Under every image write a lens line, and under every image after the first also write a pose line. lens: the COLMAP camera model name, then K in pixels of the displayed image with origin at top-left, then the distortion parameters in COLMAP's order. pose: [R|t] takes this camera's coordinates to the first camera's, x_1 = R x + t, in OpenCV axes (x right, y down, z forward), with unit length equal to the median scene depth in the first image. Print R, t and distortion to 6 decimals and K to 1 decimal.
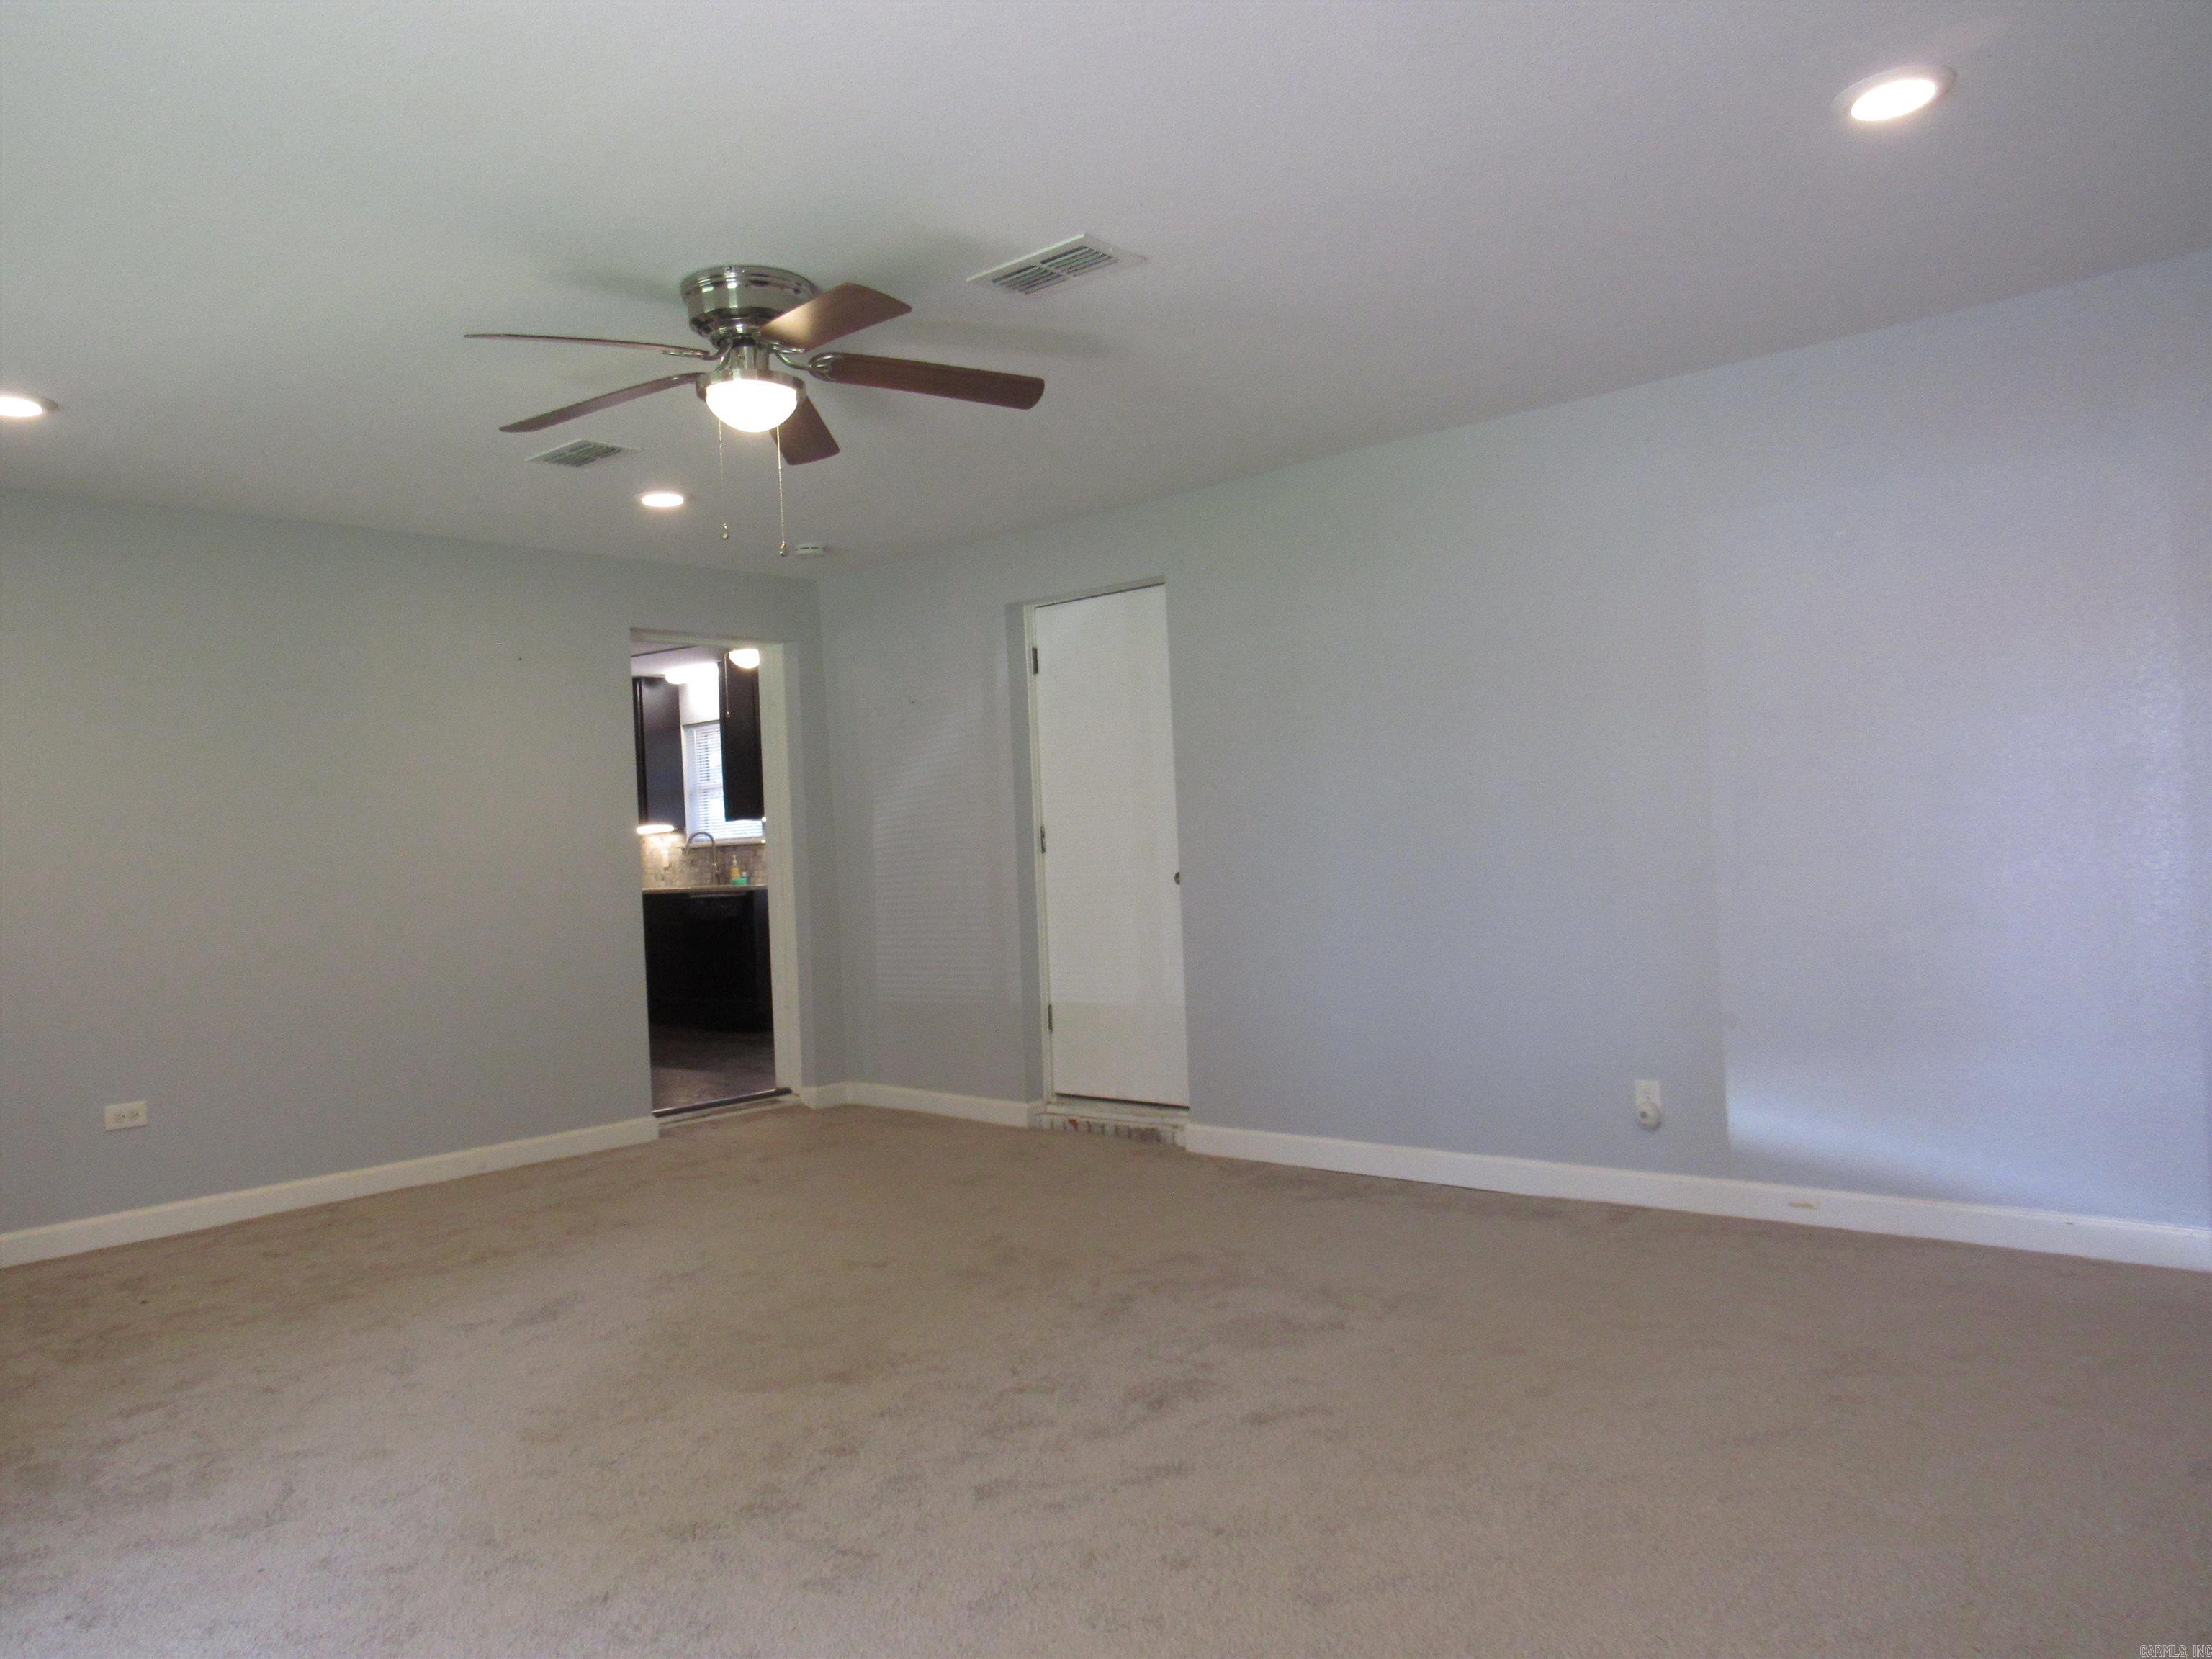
lens RADIAL K [[1641.3, 0, 1031.8], [0, 1641.3, 836.7], [0, 0, 1]] dist [0.006887, 0.002191]
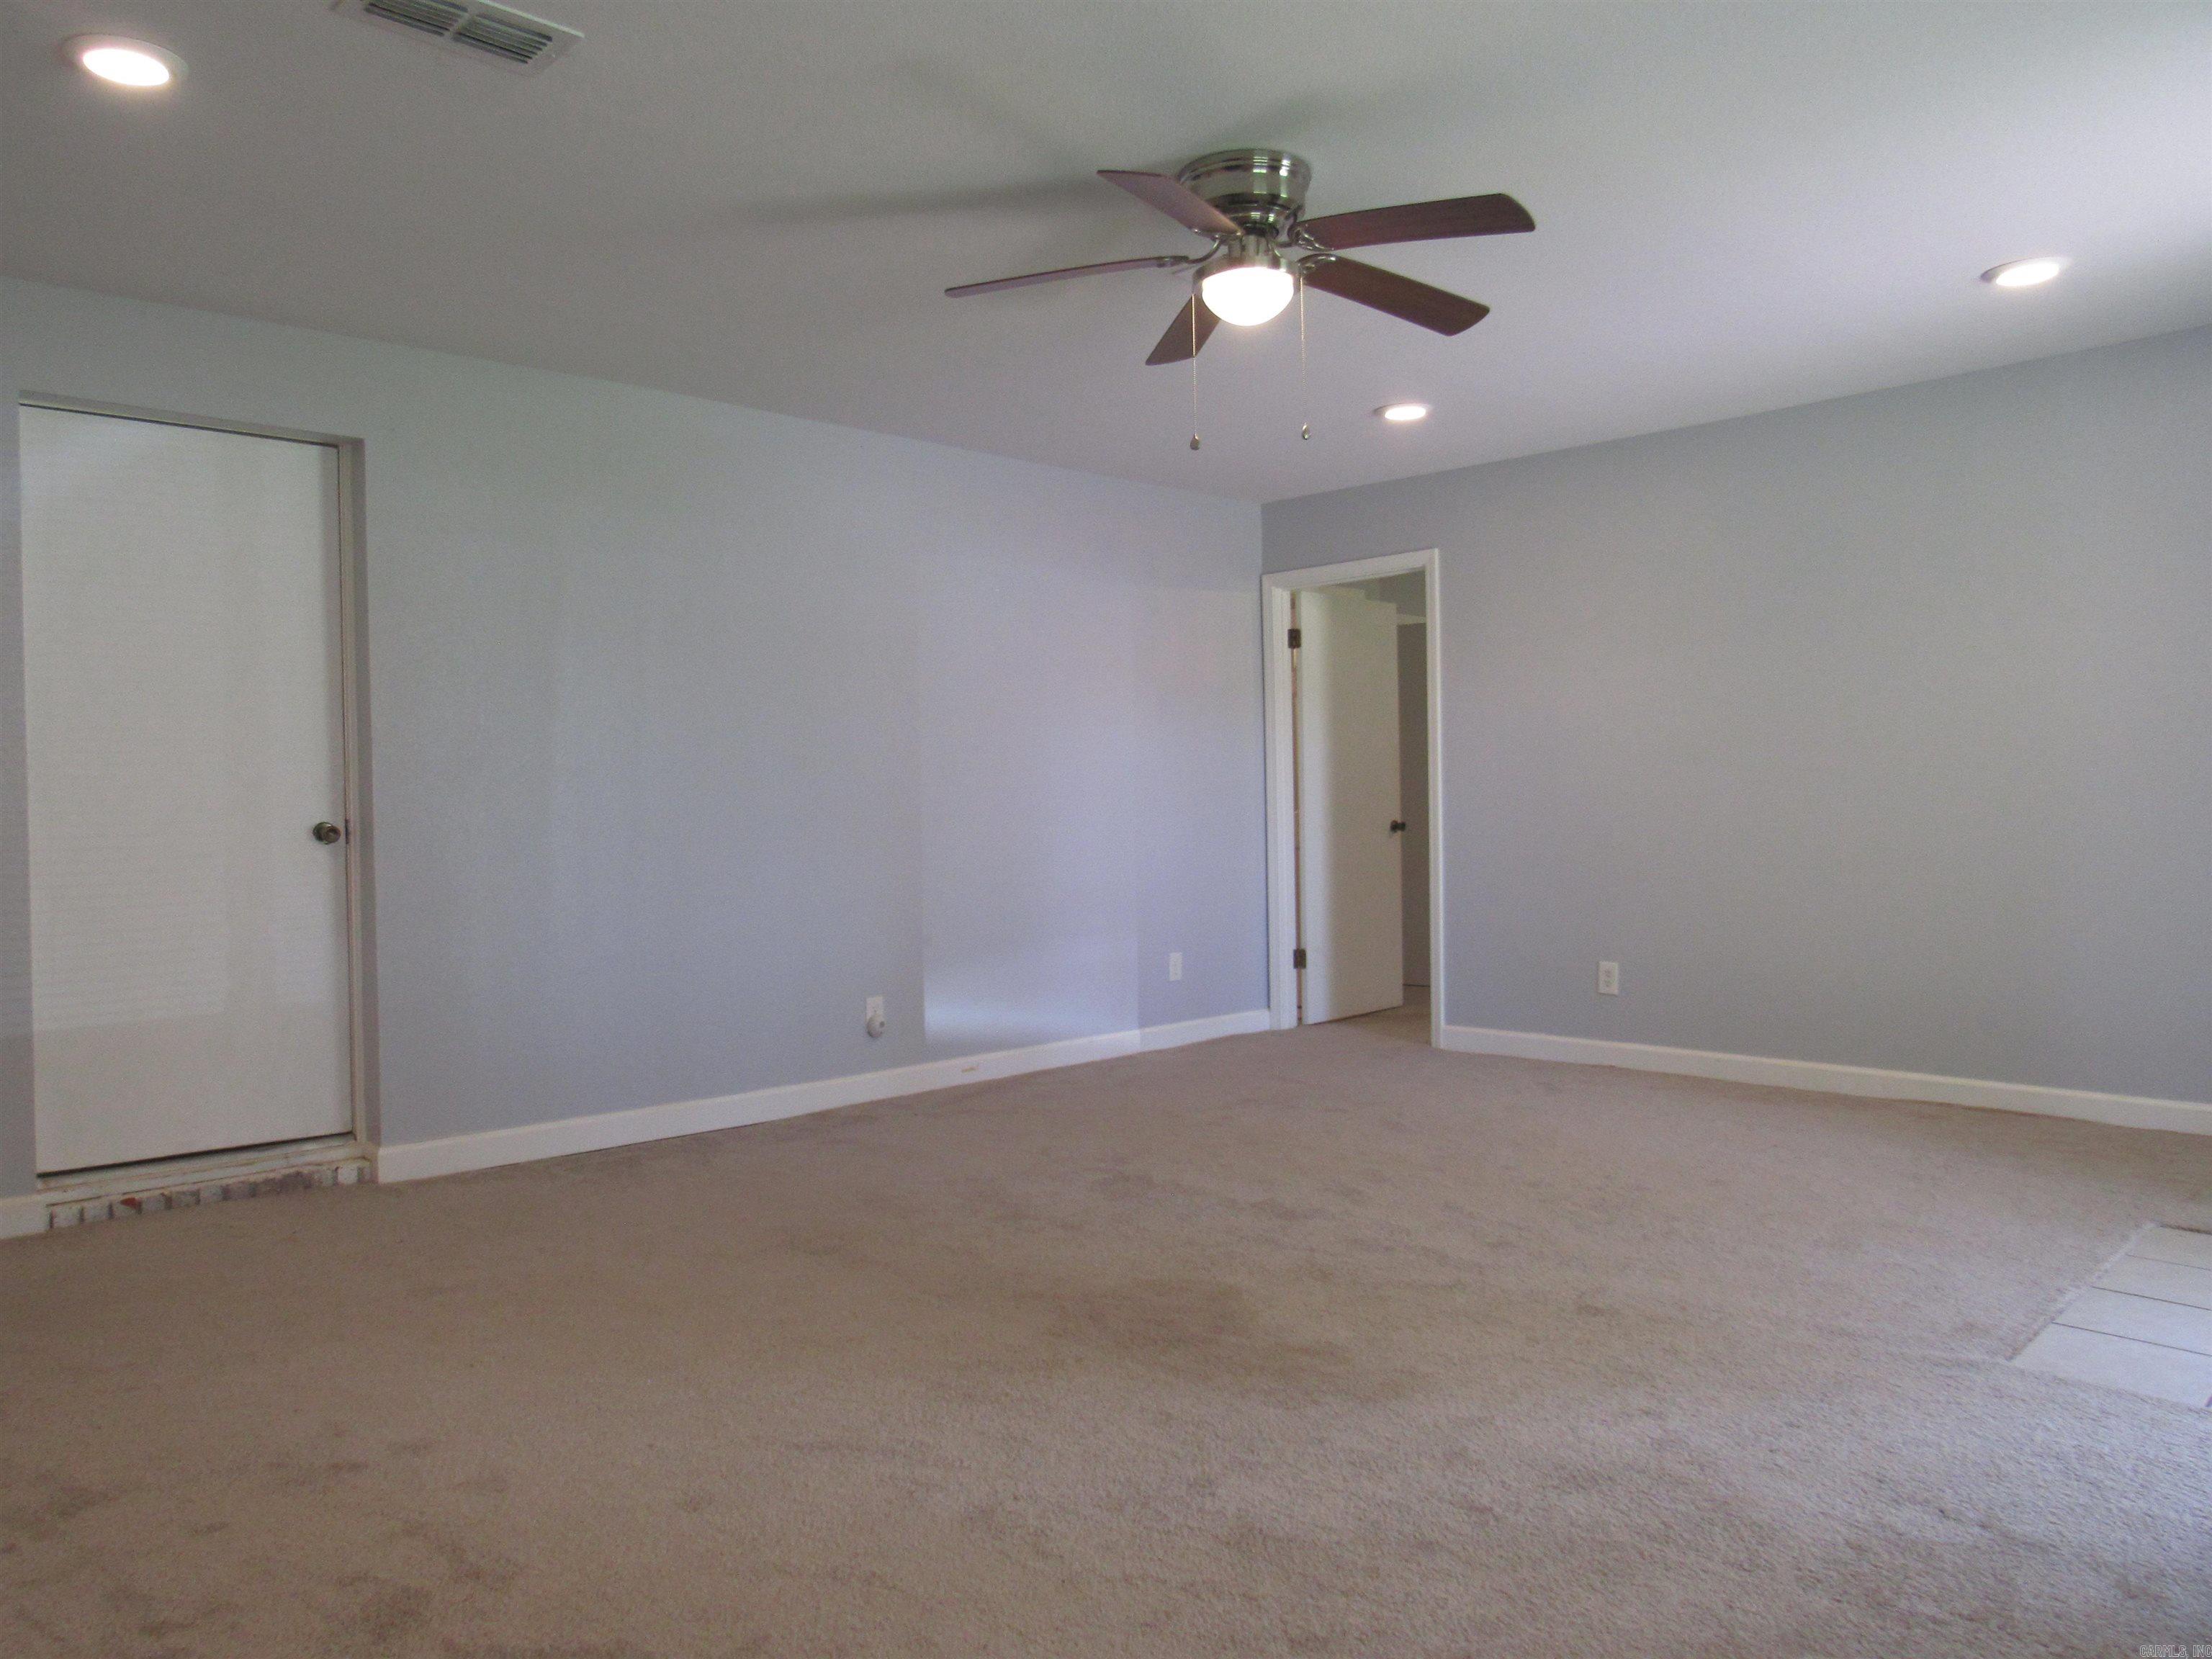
lens RADIAL K [[1594.1, 0, 1090.8], [0, 1594.1, 825.7], [0, 0, 1]] dist [-0.047629, 0.002513]
pose [[0.051721, 0.018061, 0.998498, -0.690550], [-0.002473, 0.999836, -0.017957, 0.036245], [-0.998659, -0.001541, 0.051757, 0.673213]]
